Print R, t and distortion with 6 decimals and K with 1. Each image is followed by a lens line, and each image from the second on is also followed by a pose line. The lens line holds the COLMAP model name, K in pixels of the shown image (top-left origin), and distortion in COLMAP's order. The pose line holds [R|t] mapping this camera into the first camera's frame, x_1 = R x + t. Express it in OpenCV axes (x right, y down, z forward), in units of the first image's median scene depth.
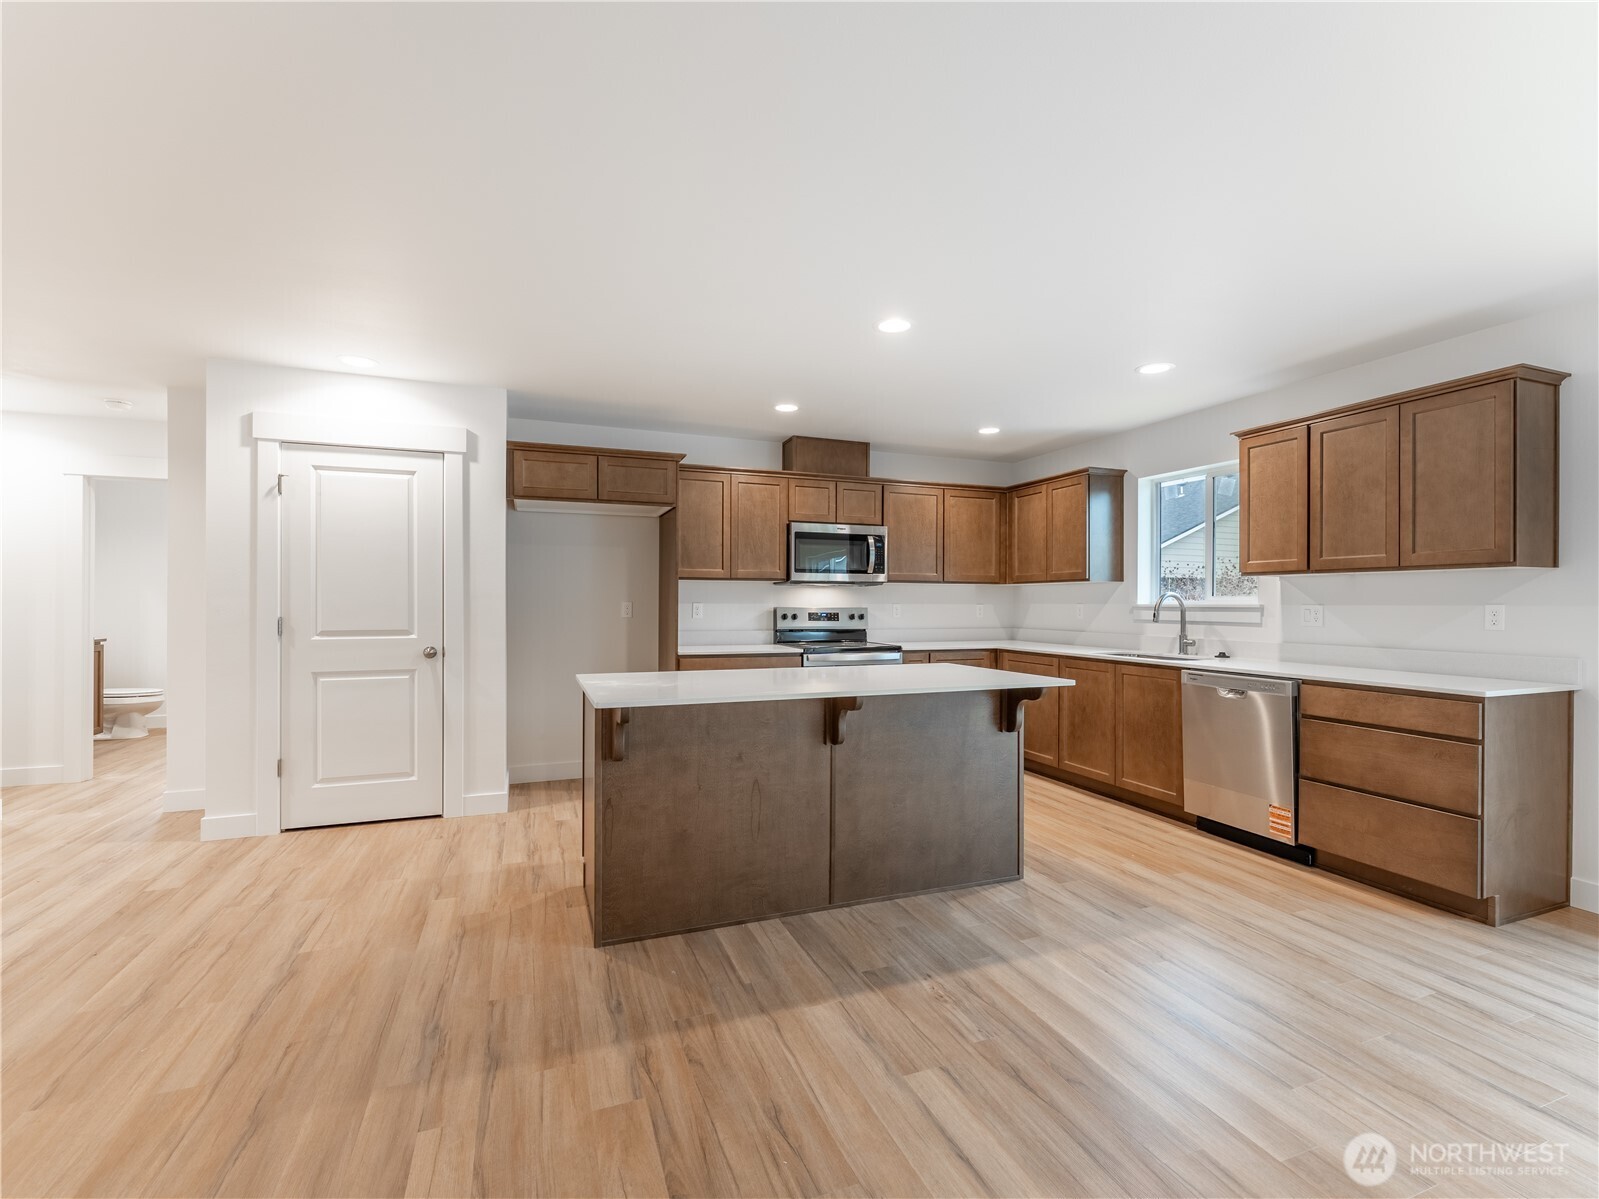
lens RADIAL K [[733.8, 0, 830.7], [0, 733.8, 604.4], [0, 0, 1]] dist [0.000064, -0.000277]
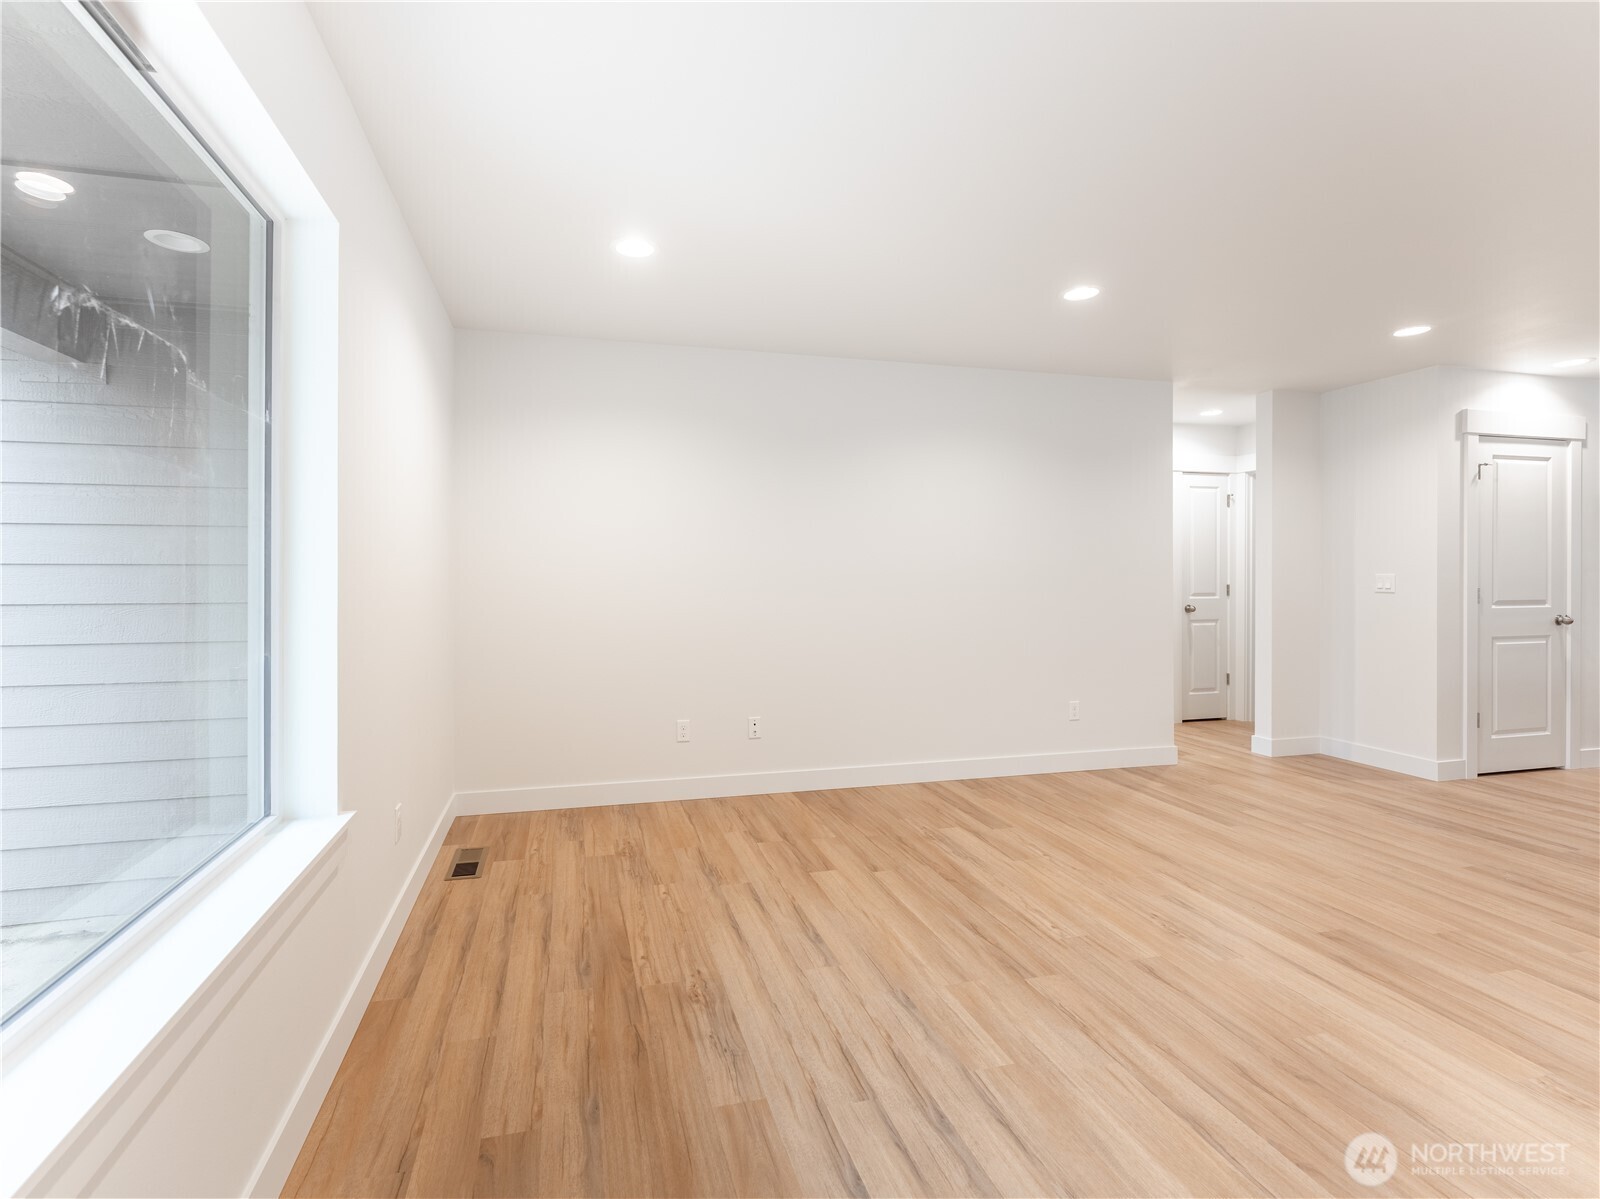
lens RADIAL K [[726.5, 0, 858.1], [0, 726.5, 577.3], [0, 0, 1]] dist [-0.001258, 0.000028]
pose [[0.989668, -0.000786, -0.143379, -1.472522], [0.001447, 0.999989, 0.004512, -0.006309], [0.143374, -0.004673, 0.989658, -0.246374]]
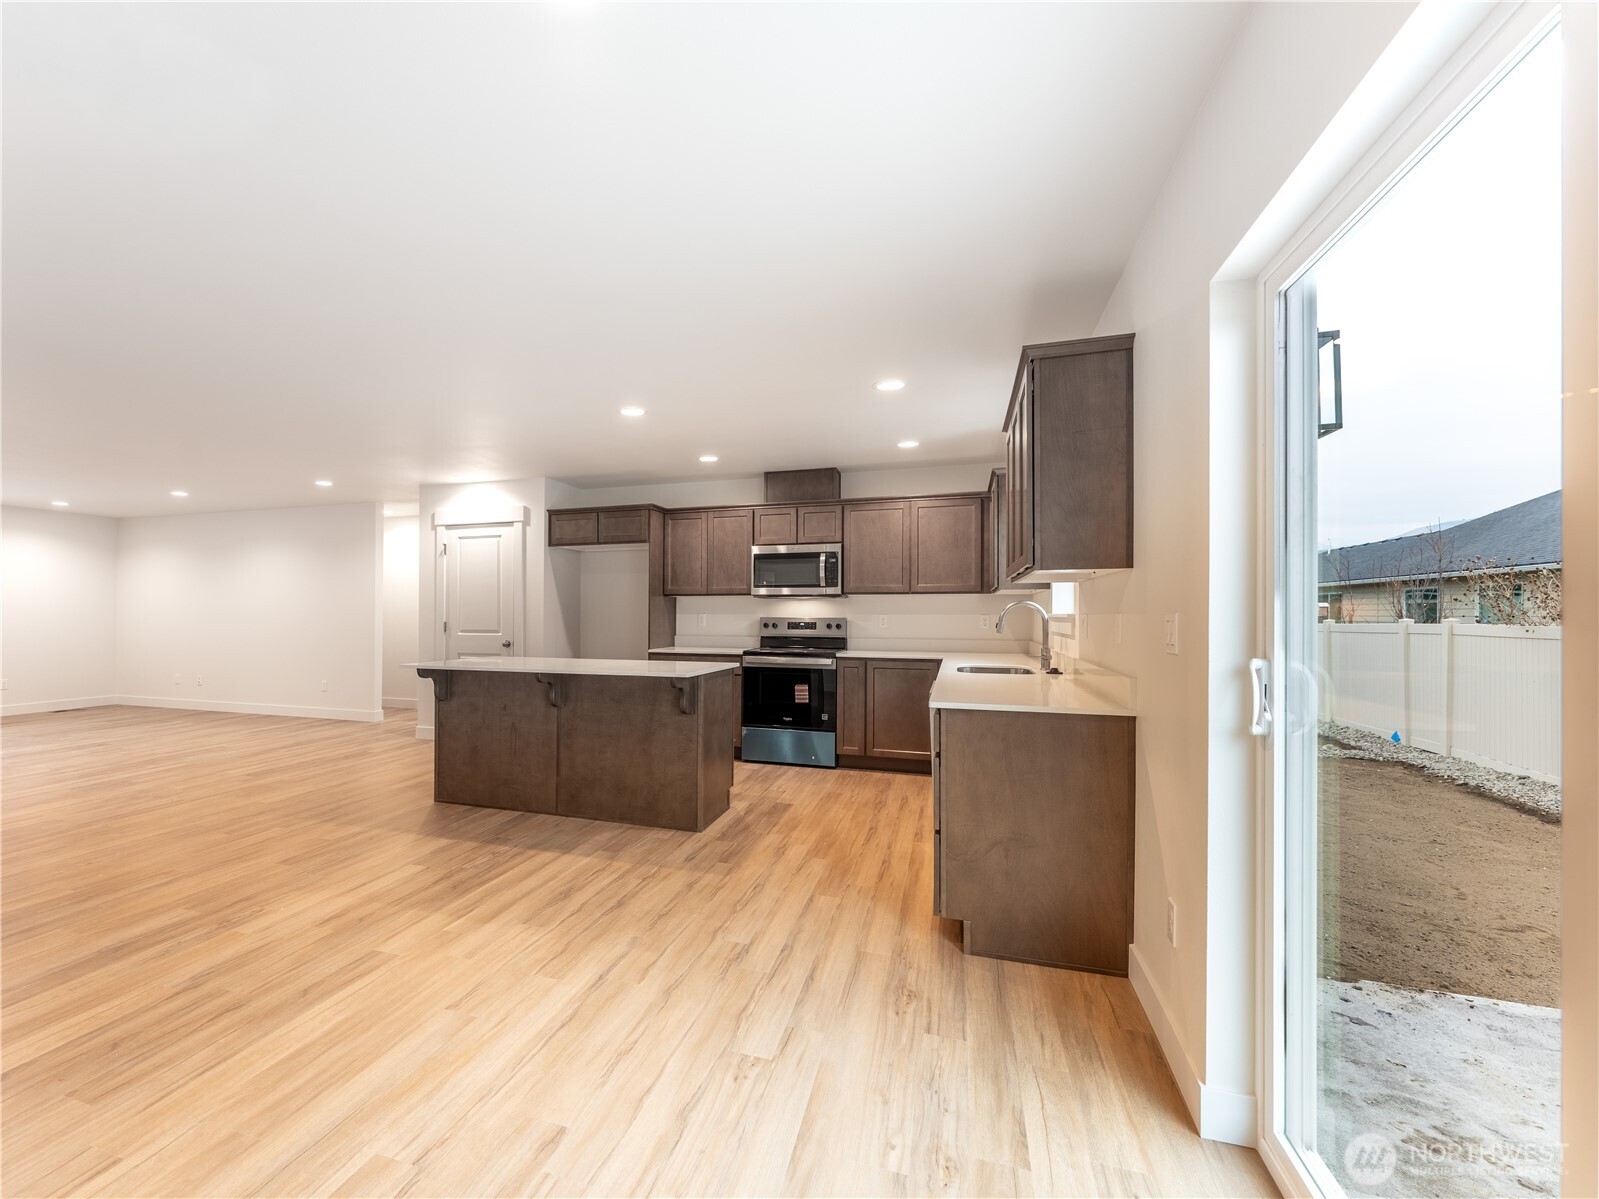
lens RADIAL K [[767.9, 0, 698.2], [0, 767.9, 611.8], [0, 0, 1]] dist [-0.000633, 0.000321]
pose [[0.733005, -0.003827, -0.680213, 0.964048], [-0.000348, 0.999982, -0.006001, 0.003425], [0.680223, 0.004636, 0.732990, 0.026910]]
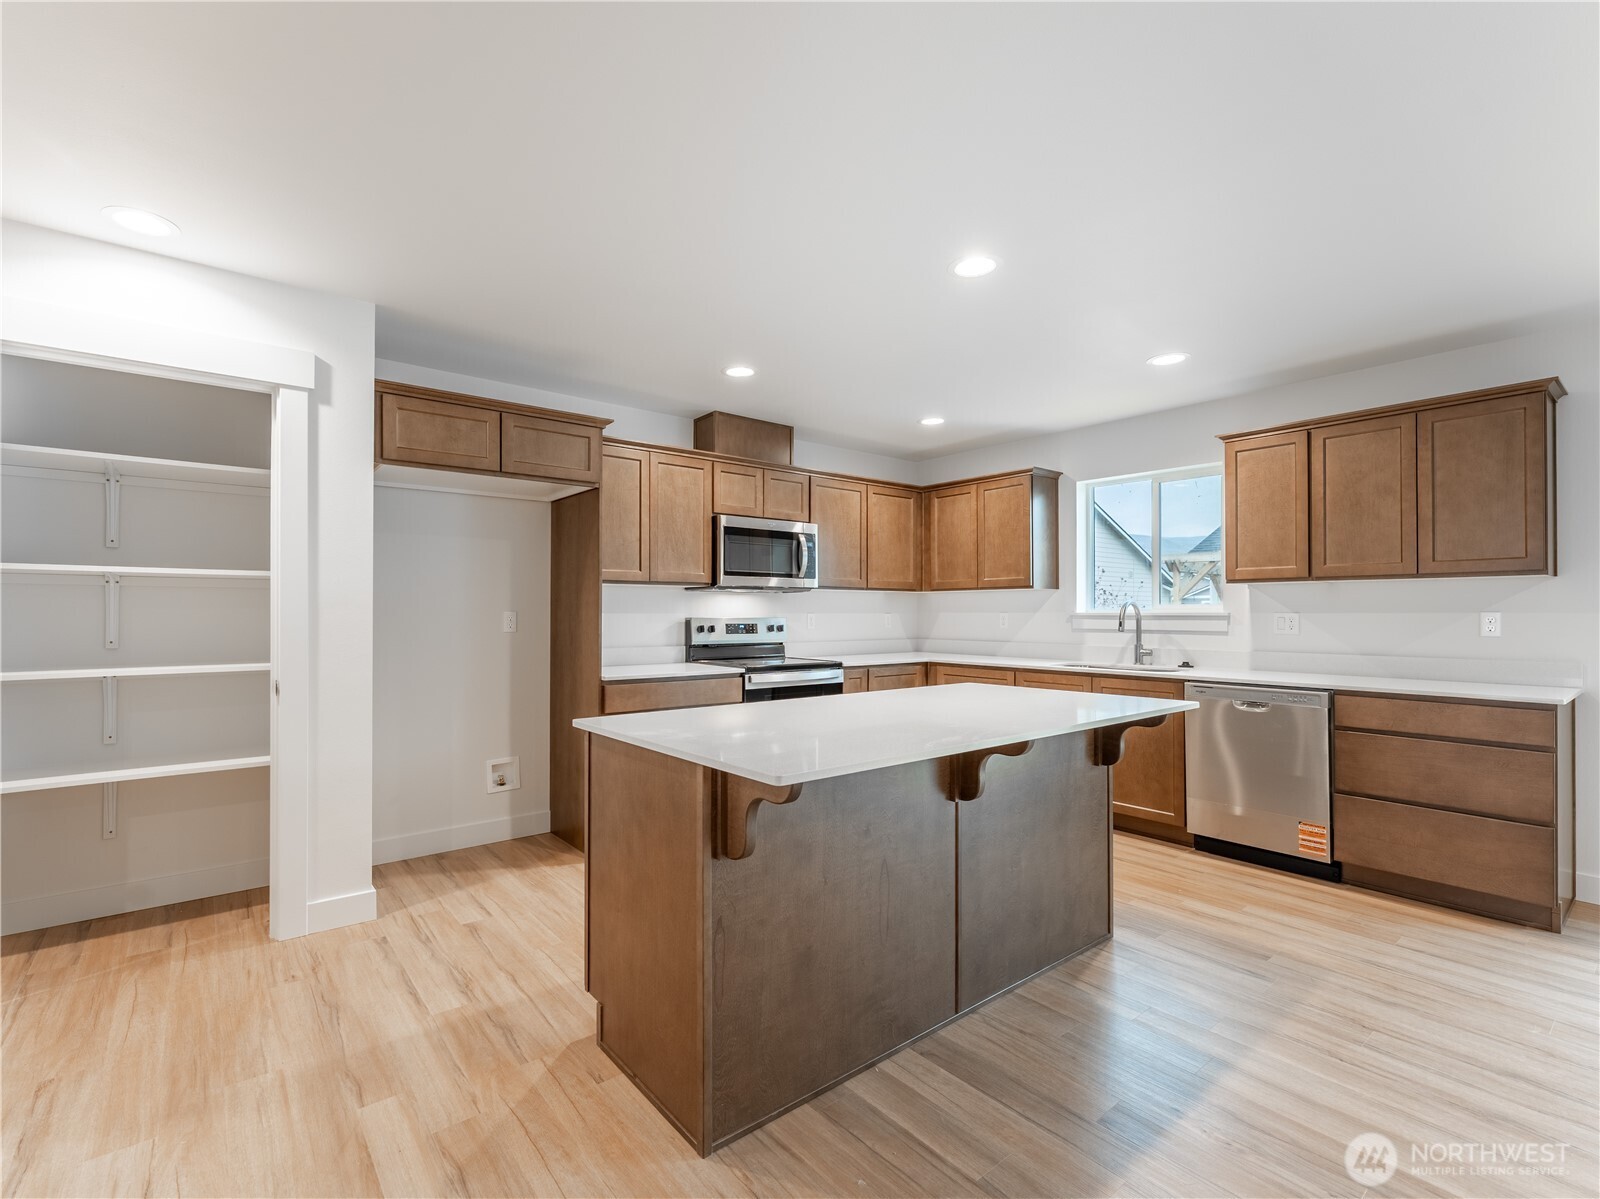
lens RADIAL K [[738.3, 0, 788.8], [0, 738.3, 607.6], [0, 0, 1]] dist [-0.000678, 0.000040]
pose [[0.958287, -0.000927, 0.285805, -0.284044], [0.003280, 0.999965, -0.007754, -0.001037], [-0.285787, 0.008369, 0.958257, 0.239739]]
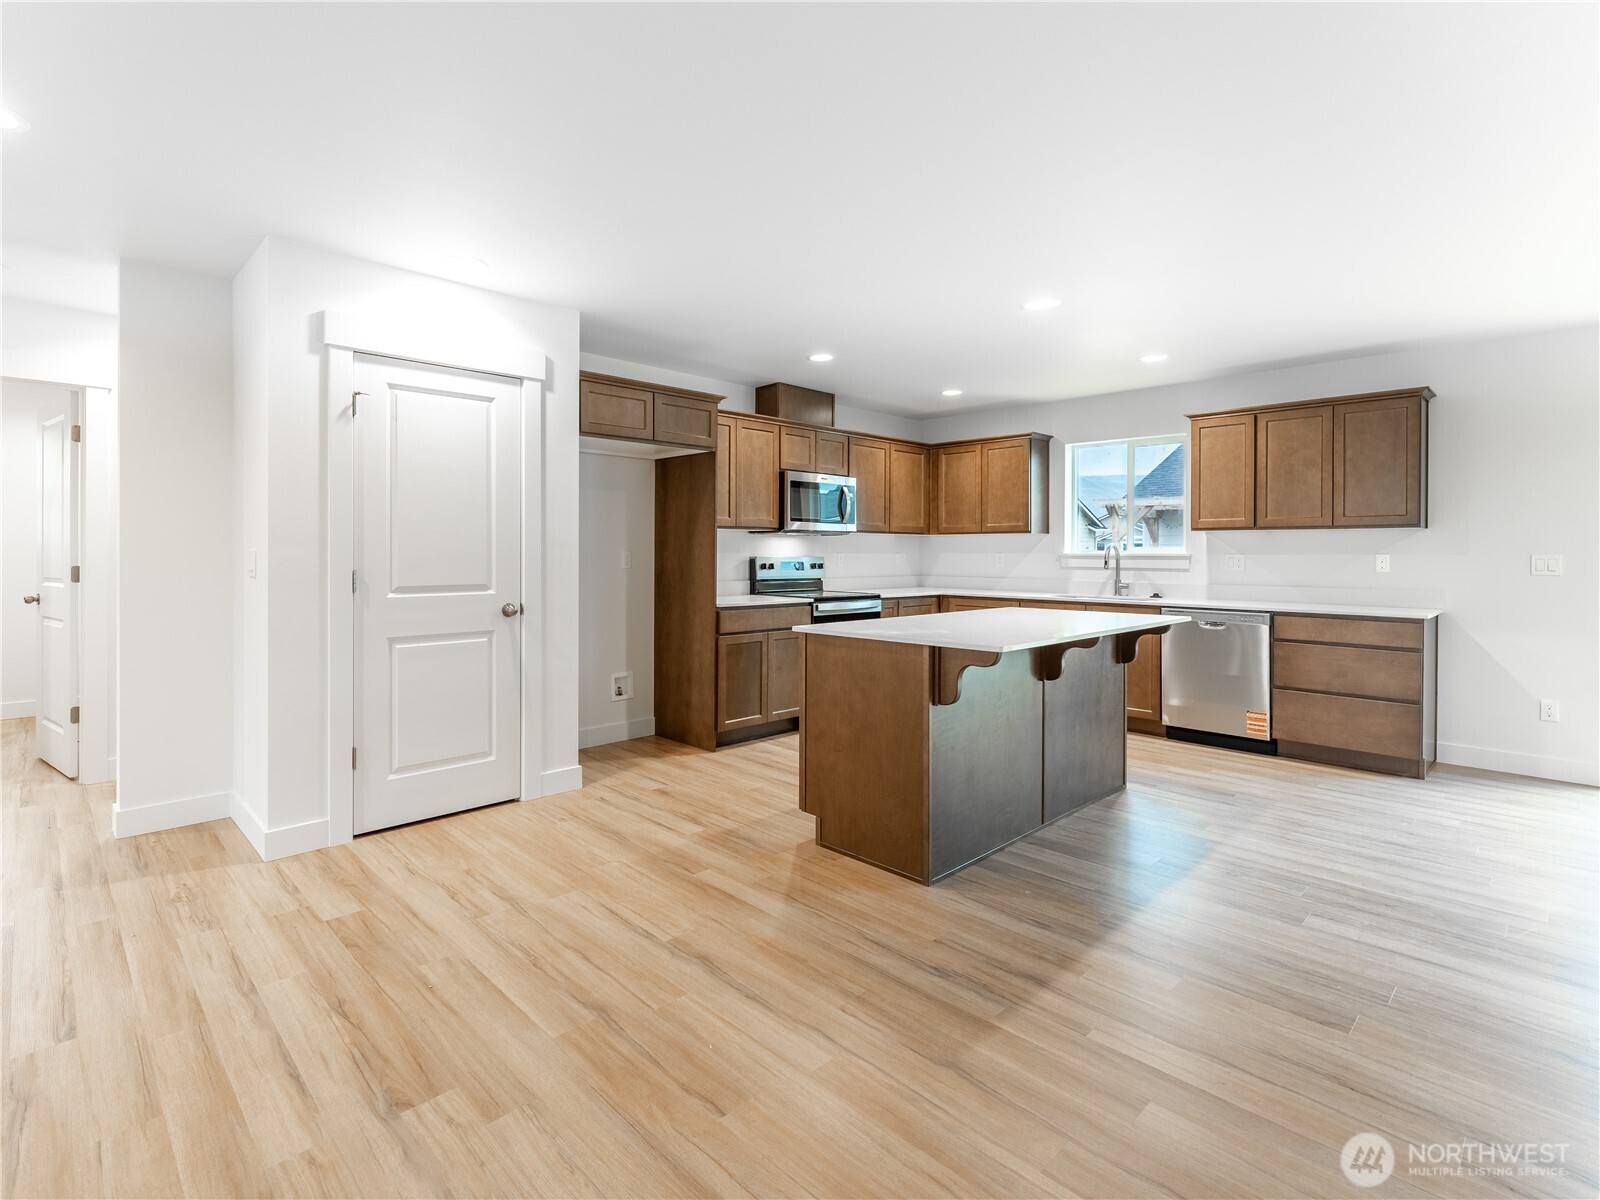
lens RADIAL K [[785.5, 0, 761.3], [0, 785.5, 556.3], [0, 0, 1]] dist [-0.001115, -0.000465]
pose [[0.930024, -0.001516, 0.367495, -0.622306], [-0.000112, 0.999990, 0.004409, -0.001881], [-0.367498, -0.004141, 0.930015, 0.038141]]
